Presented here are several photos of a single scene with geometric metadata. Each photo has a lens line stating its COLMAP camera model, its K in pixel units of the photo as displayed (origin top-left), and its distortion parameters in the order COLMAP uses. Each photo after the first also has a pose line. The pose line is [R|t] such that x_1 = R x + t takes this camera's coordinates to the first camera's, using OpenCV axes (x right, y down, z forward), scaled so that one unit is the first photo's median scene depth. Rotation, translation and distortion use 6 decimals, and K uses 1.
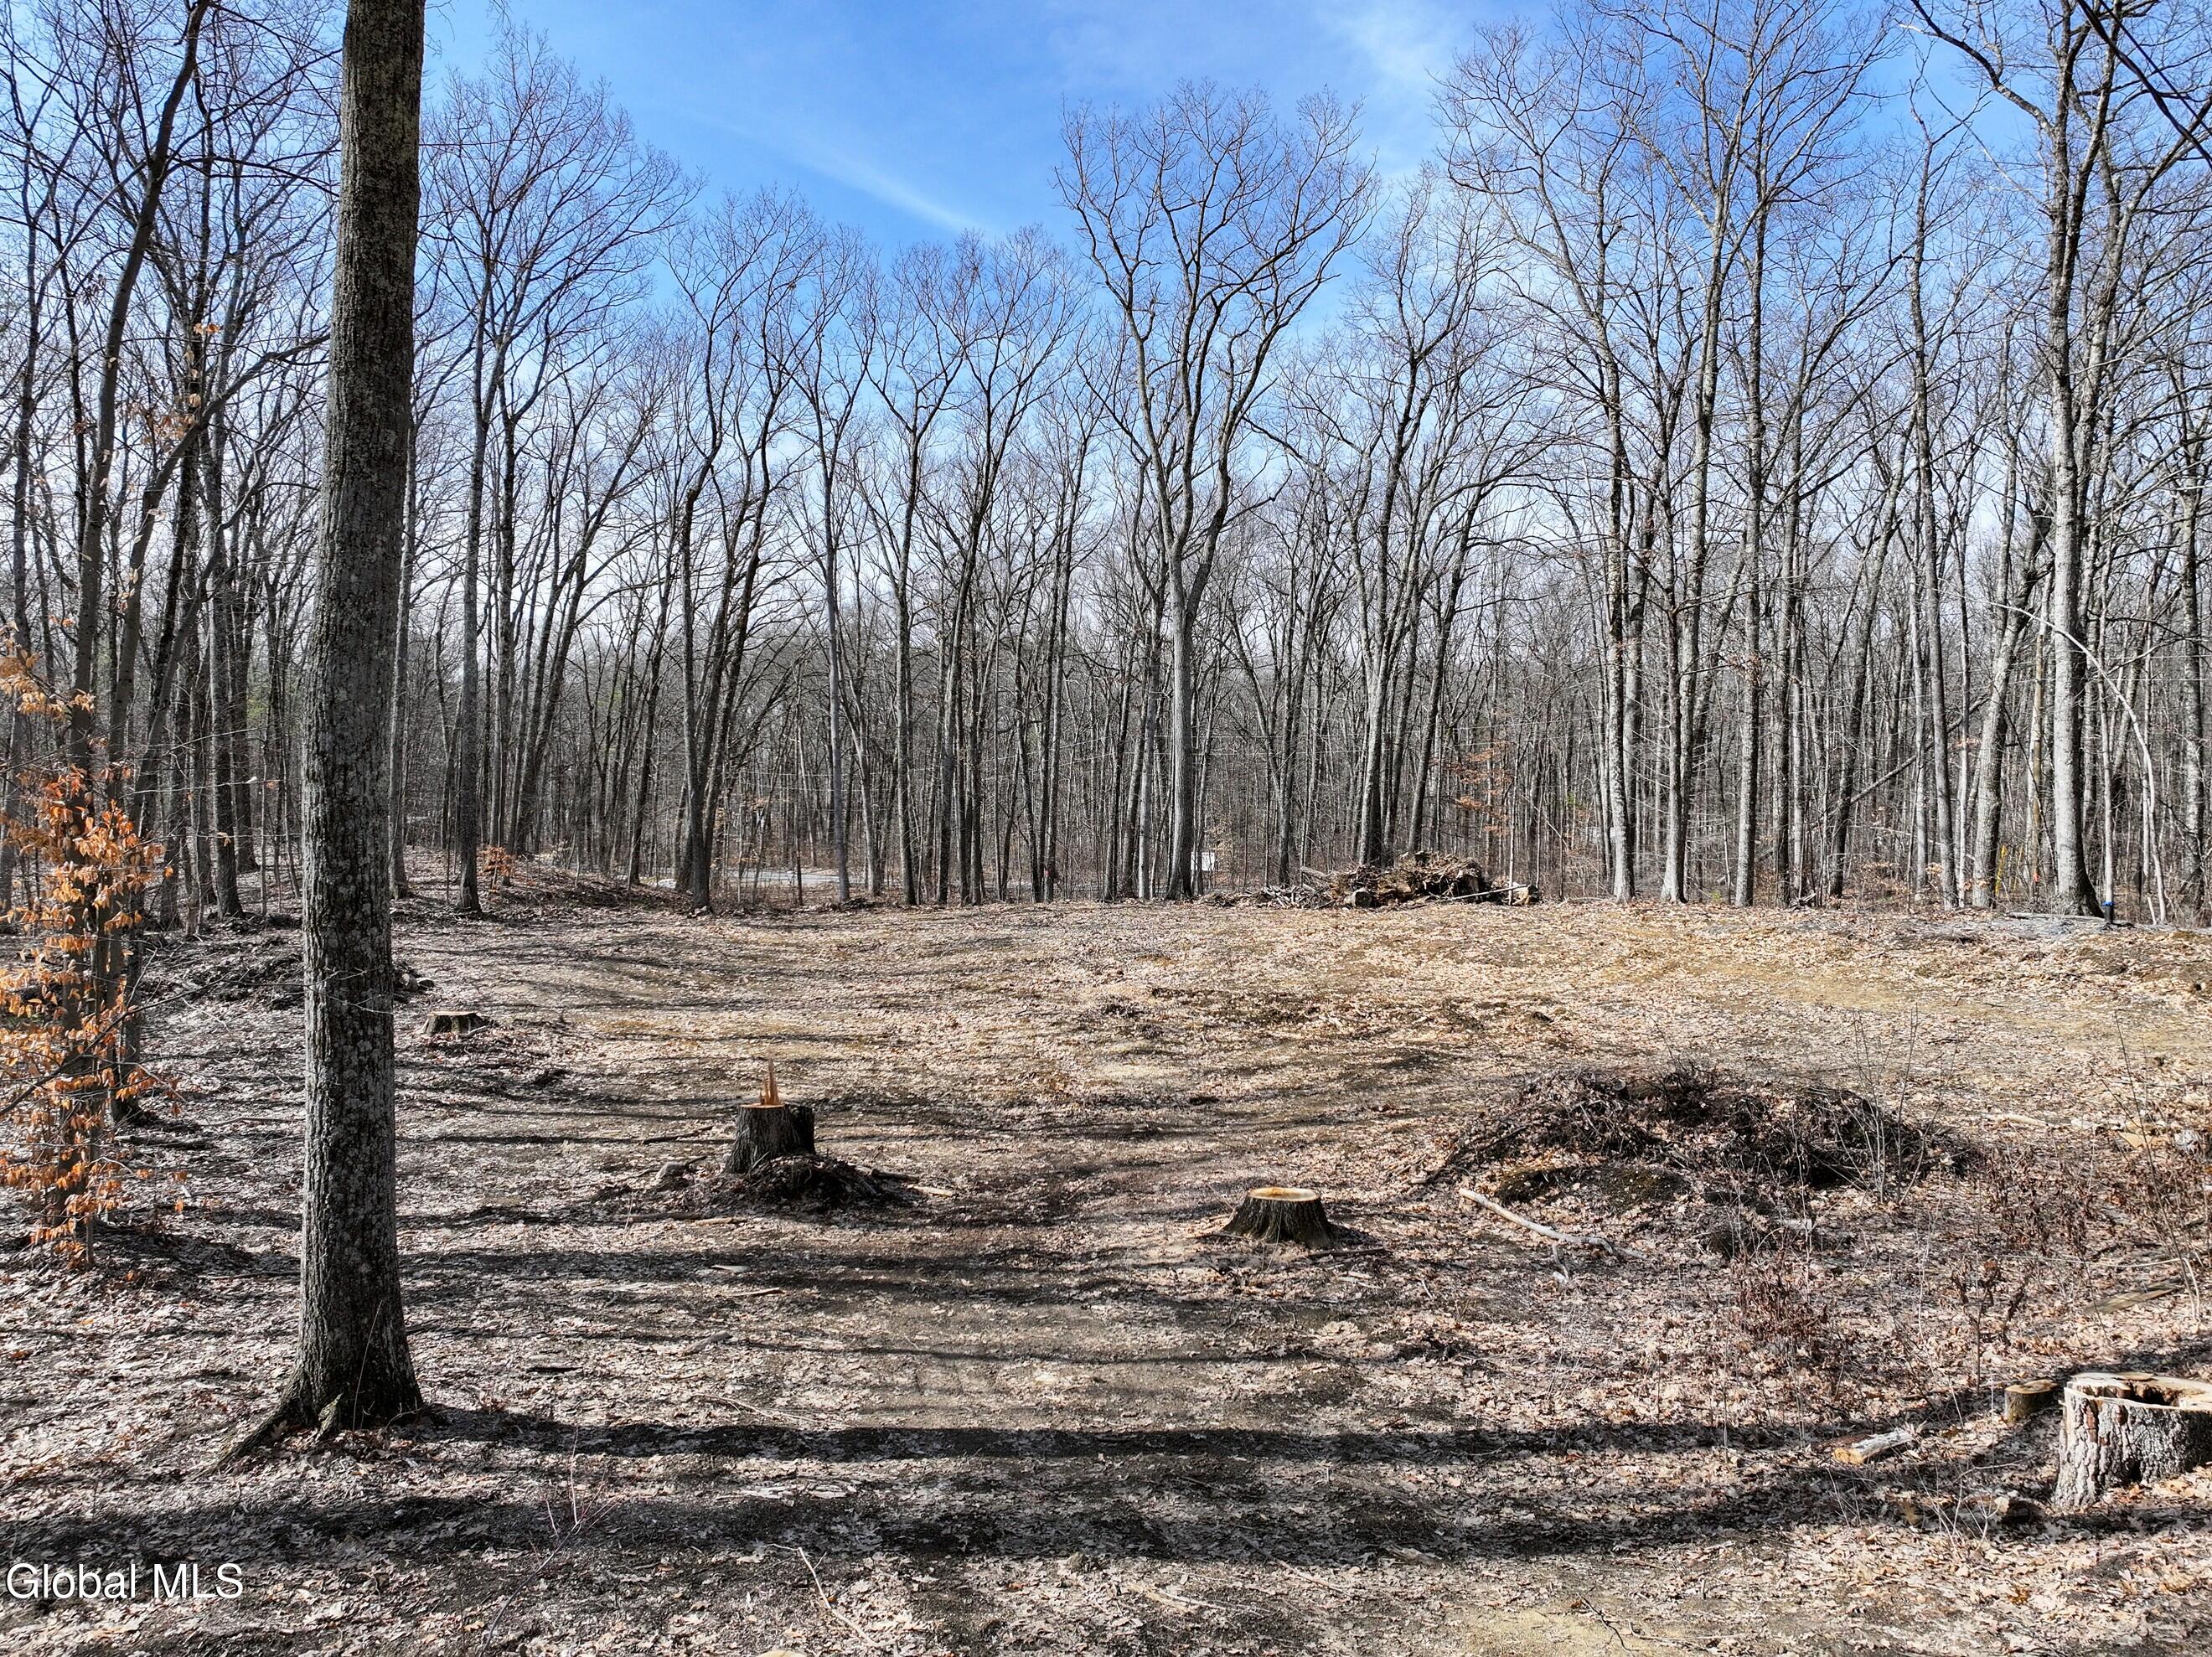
lens RADIAL K [[1537.9, 0, 1111.0], [0, 1537.9, 829.8], [0, 0, 1]] dist [0.006270, 0.003062]
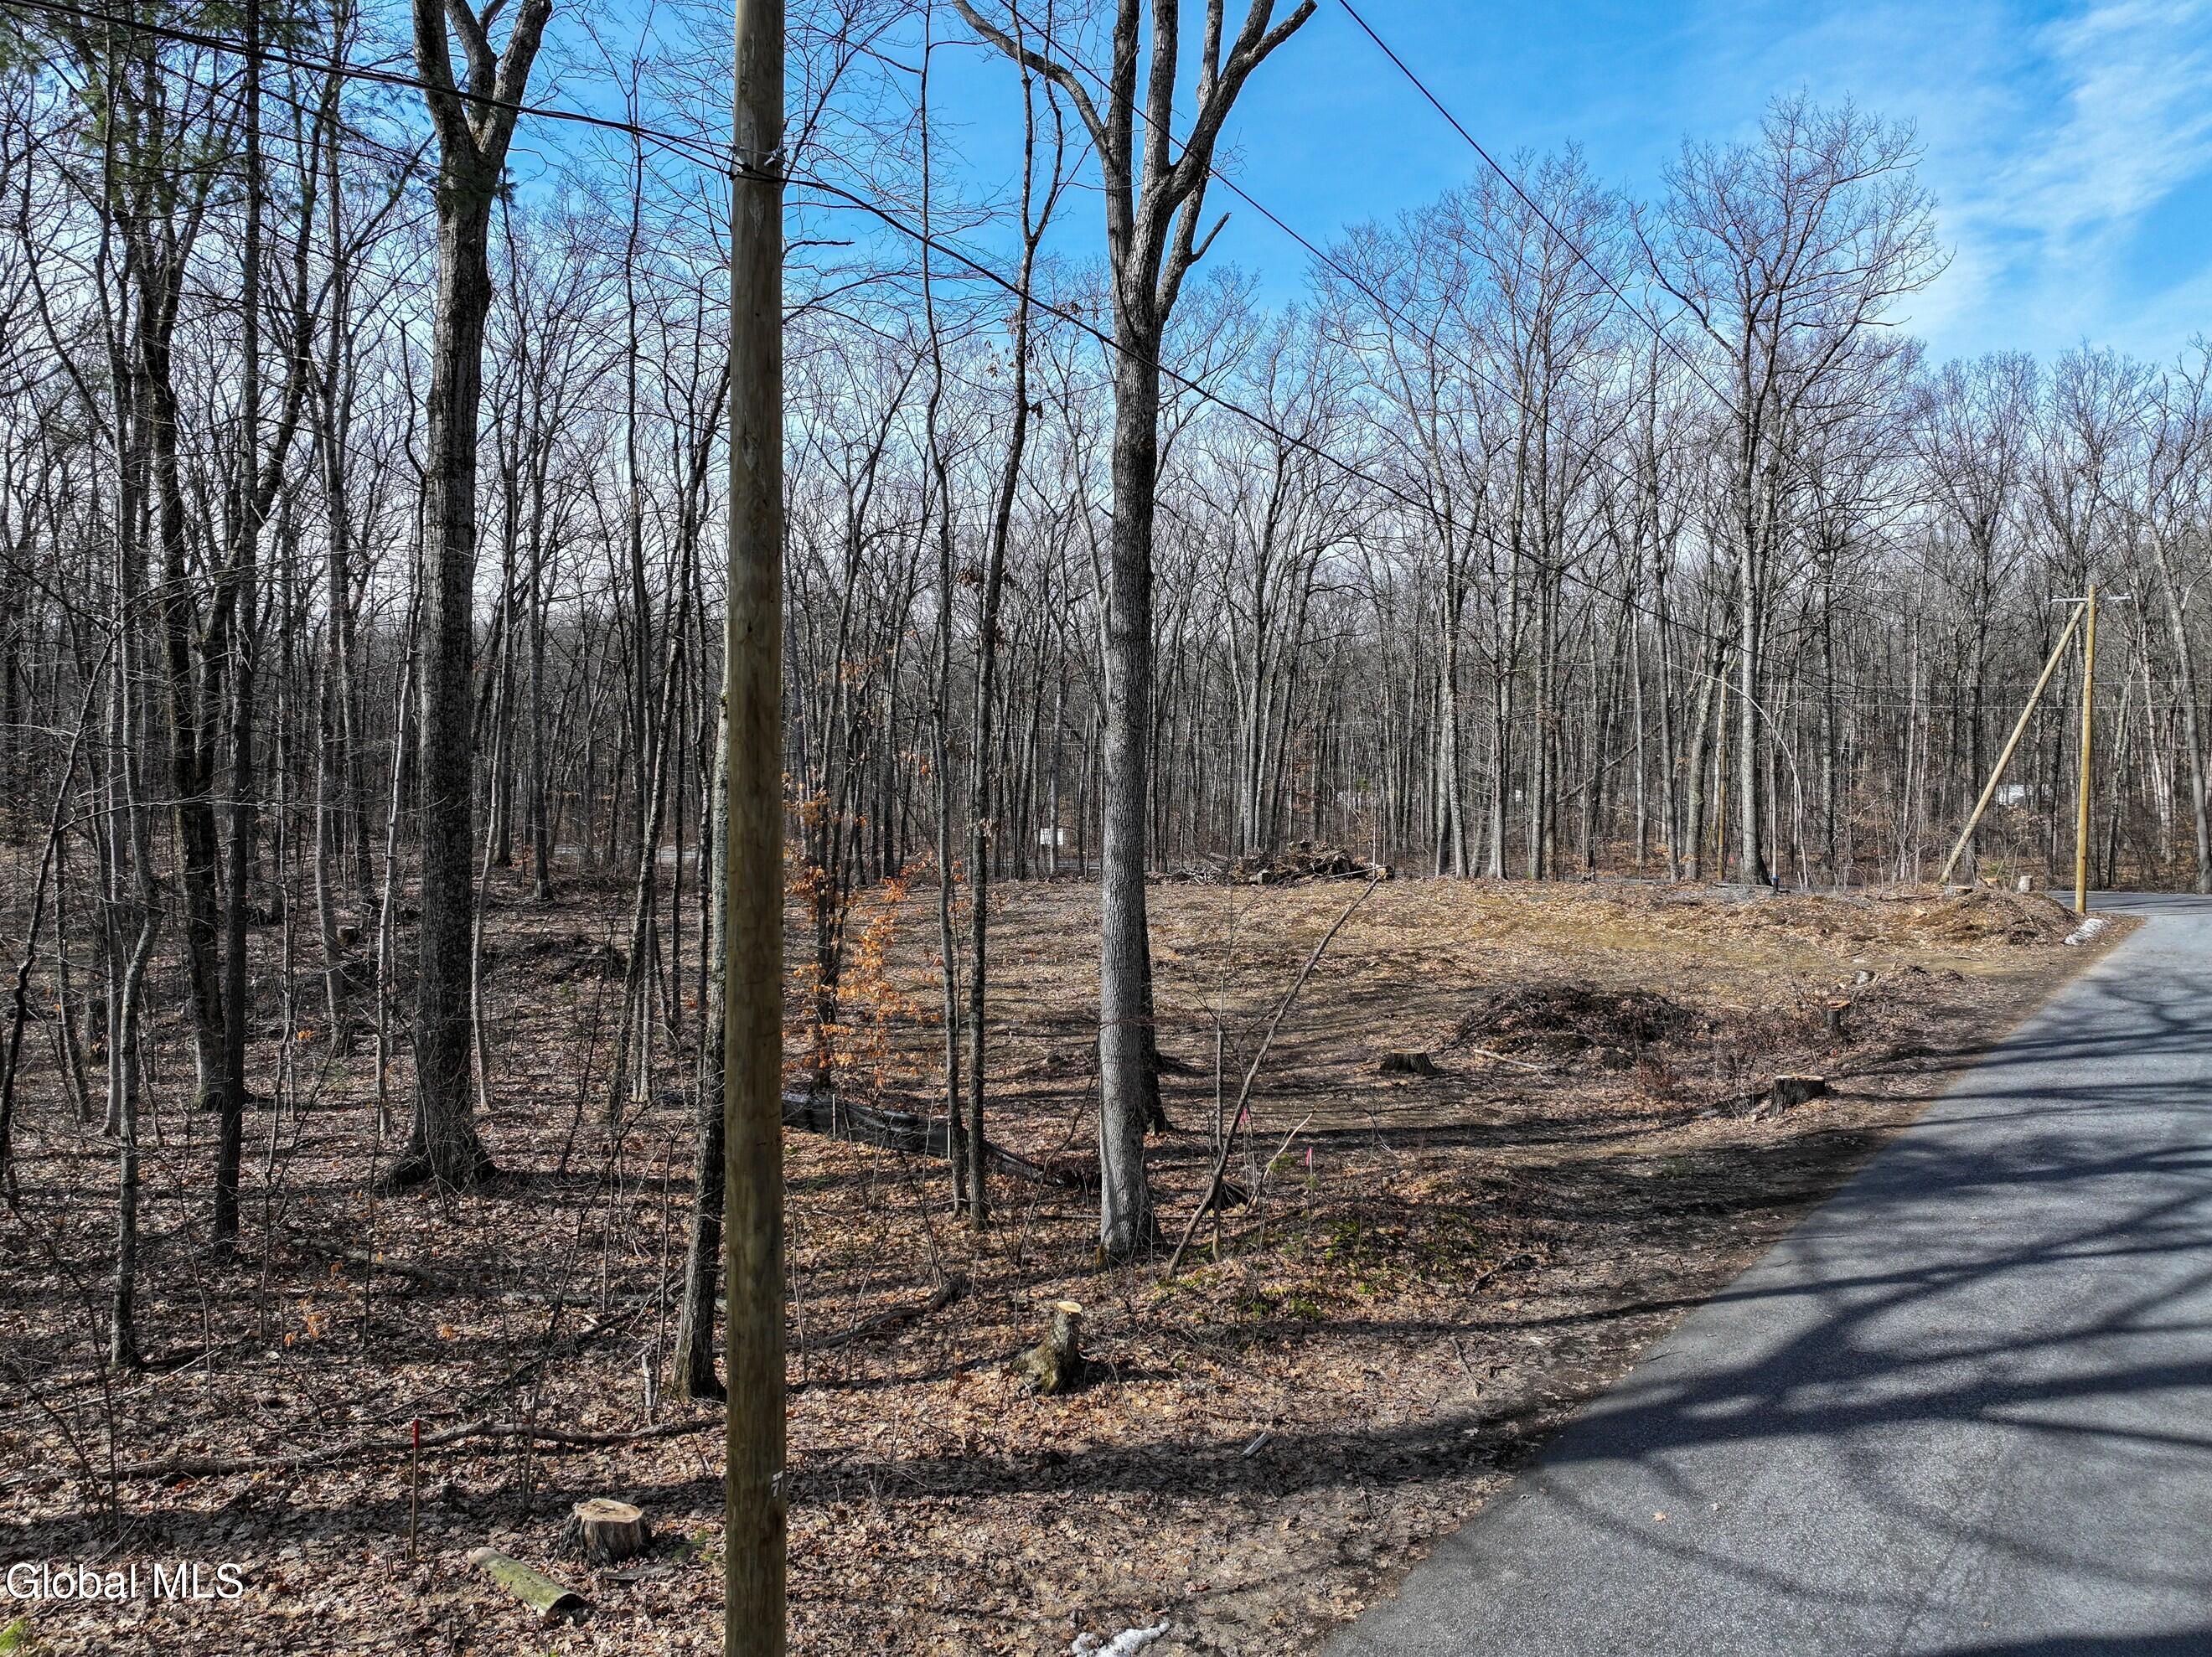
lens RADIAL K [[1537.9, 0, 1105.9], [0, 1537.9, 828.5], [0, 0, 1]] dist [0.006270, 0.003062]
pose [[0.985648, -0.014776, 0.168168, -0.260203], [0.010187, 0.999553, 0.028121, -0.048685], [-0.168509, -0.026004, 0.985357, -0.387017]]
